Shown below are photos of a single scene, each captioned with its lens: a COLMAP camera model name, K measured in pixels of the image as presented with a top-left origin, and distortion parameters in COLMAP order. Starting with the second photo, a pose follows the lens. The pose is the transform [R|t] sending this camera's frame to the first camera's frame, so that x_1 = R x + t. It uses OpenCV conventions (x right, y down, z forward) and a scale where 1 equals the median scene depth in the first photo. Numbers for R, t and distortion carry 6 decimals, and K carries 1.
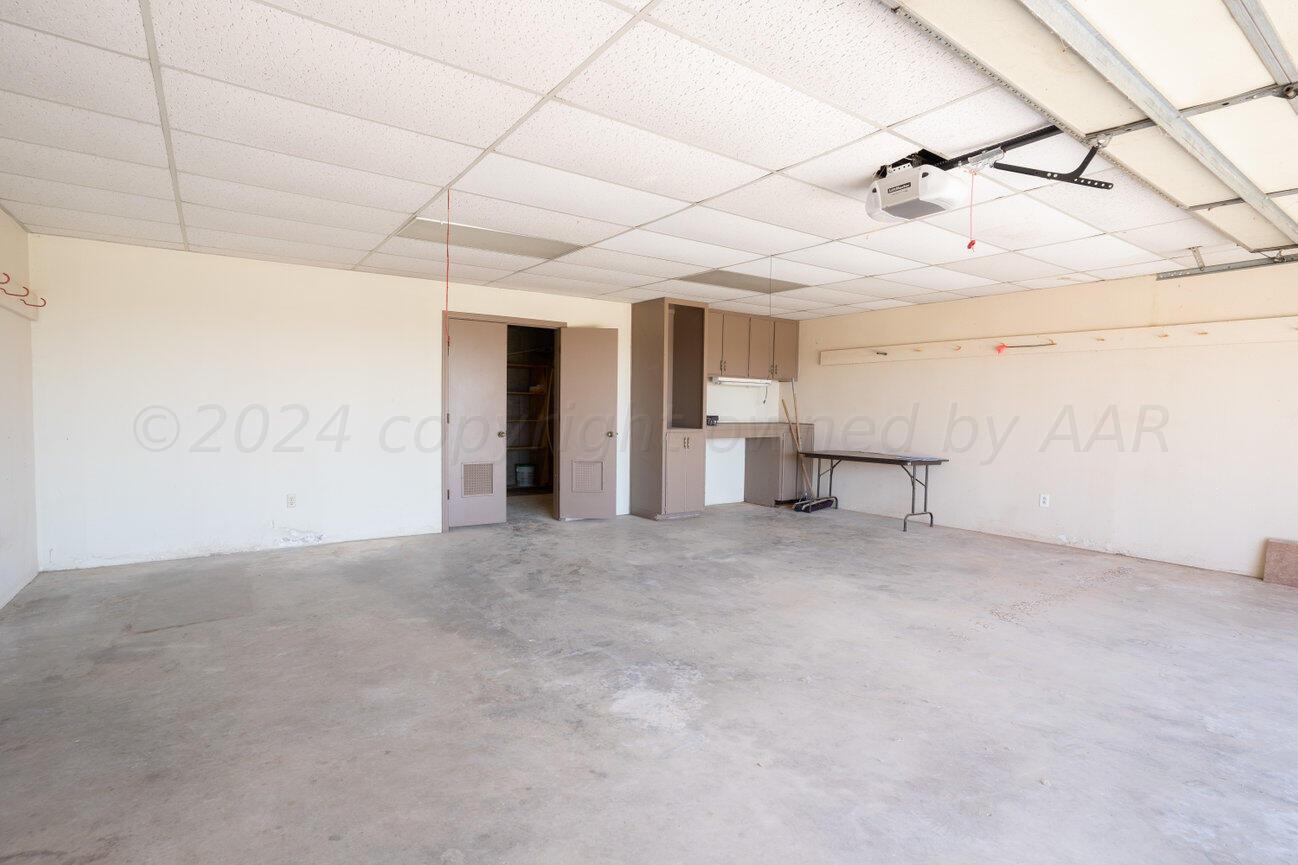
lens RADIAL K [[641.4, 0, 649.0], [0, 641.4, 432.5], [0, 0, 1]] dist [-0.076291, 0.032735]
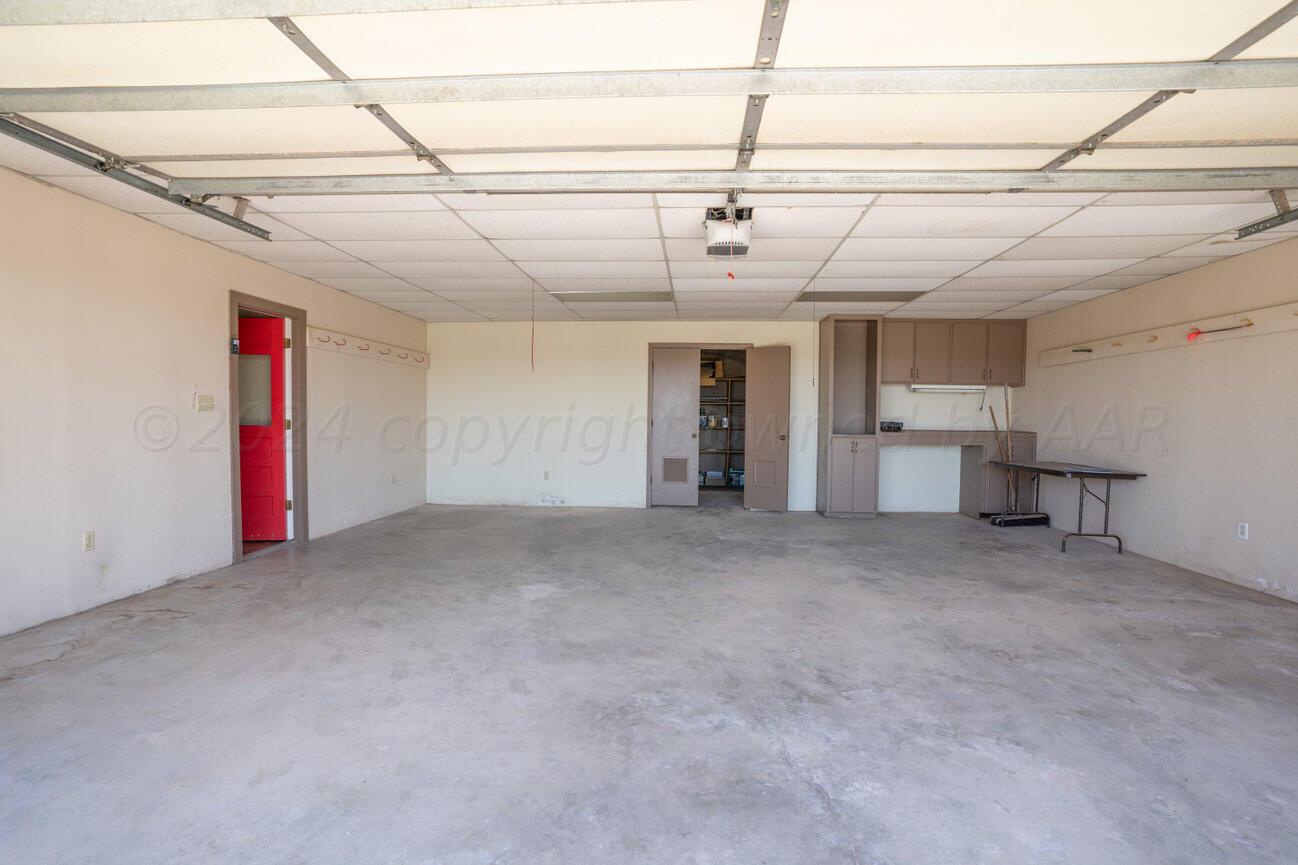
lens RADIAL K [[641.4, 0, 649.0], [0, 641.4, 432.5], [0, 0, 1]] dist [-0.076291, 0.032735]
pose [[0.769116, 0.009531, -0.639039, 0.535782], [-0.025277, 0.999560, -0.015515, 0.018739], [0.638610, 0.028086, 0.769018, -0.038333]]
